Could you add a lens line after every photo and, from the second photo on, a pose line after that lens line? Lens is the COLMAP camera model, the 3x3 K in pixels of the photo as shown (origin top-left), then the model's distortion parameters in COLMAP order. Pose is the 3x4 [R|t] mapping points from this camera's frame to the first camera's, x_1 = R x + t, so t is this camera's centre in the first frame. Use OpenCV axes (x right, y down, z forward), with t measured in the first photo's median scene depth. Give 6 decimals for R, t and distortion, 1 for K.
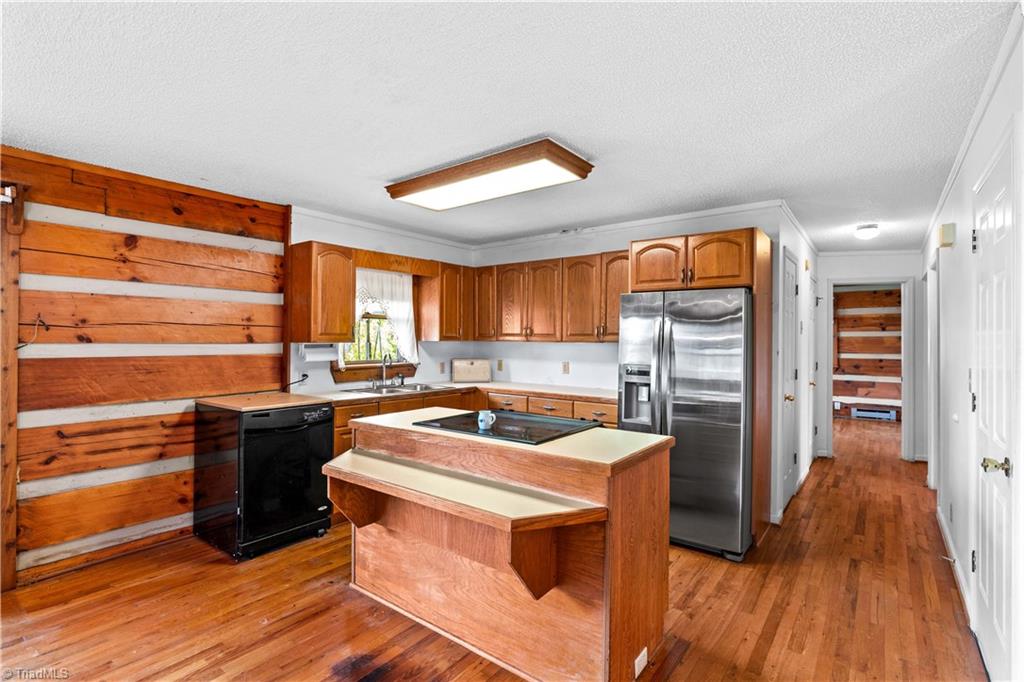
lens RADIAL K [[483.1, 0, 510.0], [0, 483.1, 336.9], [0, 0, 1]] dist [-0.002306, -0.000256]
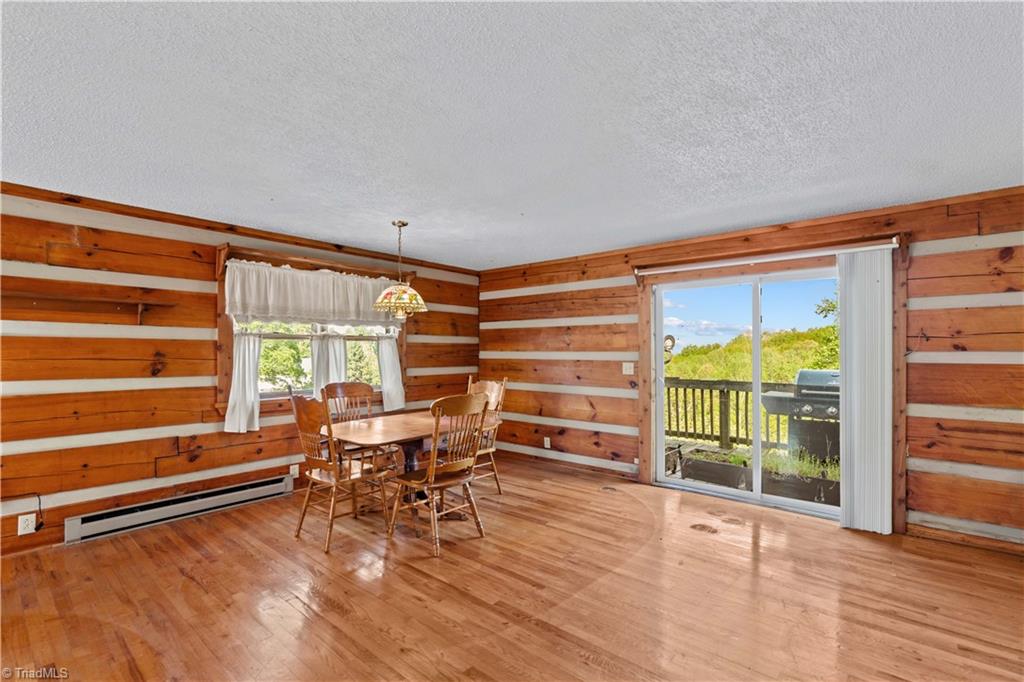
lens RADIAL K [[469.3, 0, 510.6], [0, 469.3, 355.1], [0, 0, 1]] dist [-0.003197, 0.000186]
pose [[-0.052032, 0.002312, -0.998643, 0.236246], [0.006561, 0.999977, 0.001974, 0.010221], [0.998624, -0.006450, -0.052046, -0.016201]]
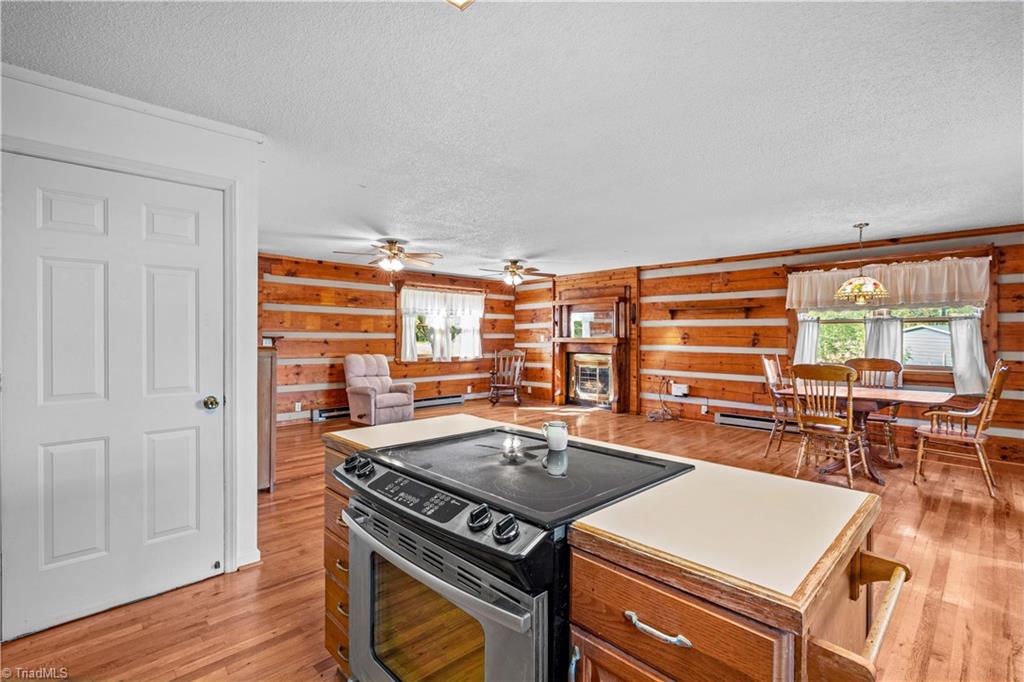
lens RADIAL K [[471.7, 0, 512.8], [0, 471.7, 336.5], [0, 0, 1]] dist [0.001756, 0.000247]
pose [[-0.990877, -0.006854, 0.134591, -0.049647], [-0.007306, 0.999969, -0.002865, 0.024830], [-0.134568, -0.003822, -0.990897, 1.071762]]
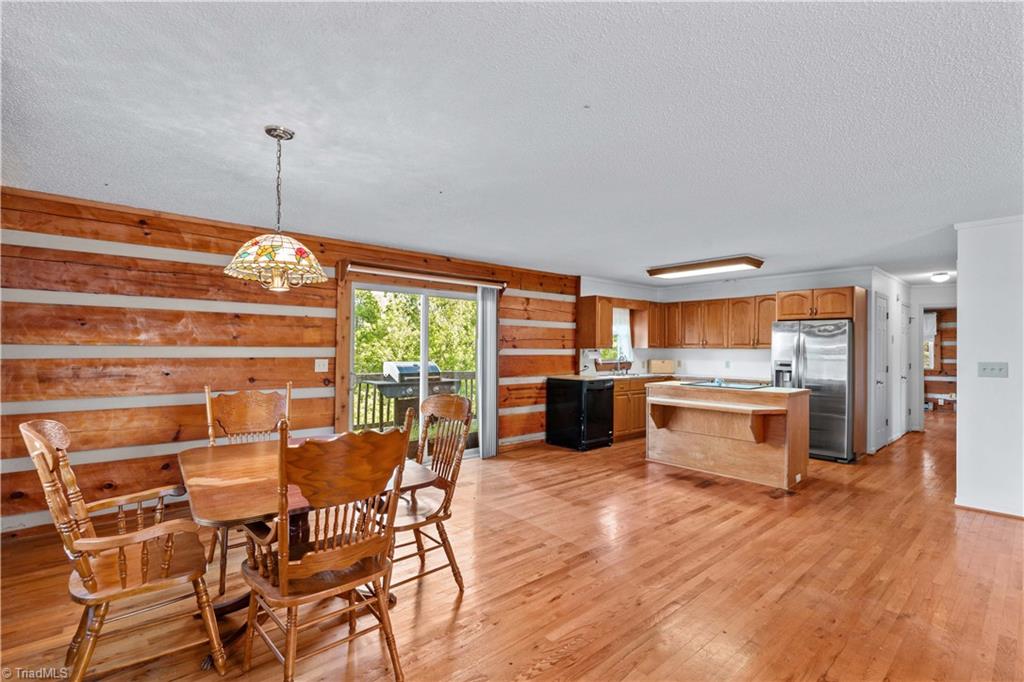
lens RADIAL K [[469.6, 0, 514.6], [0, 469.6, 342.1], [0, 0, 1]] dist [0.002430, 0.000759]
pose [[0.982470, -0.001468, -0.186413, -0.381217], [-0.000035, 0.999968, -0.008059, 0.001163], [0.186419, 0.007925, 0.982438, -0.885595]]
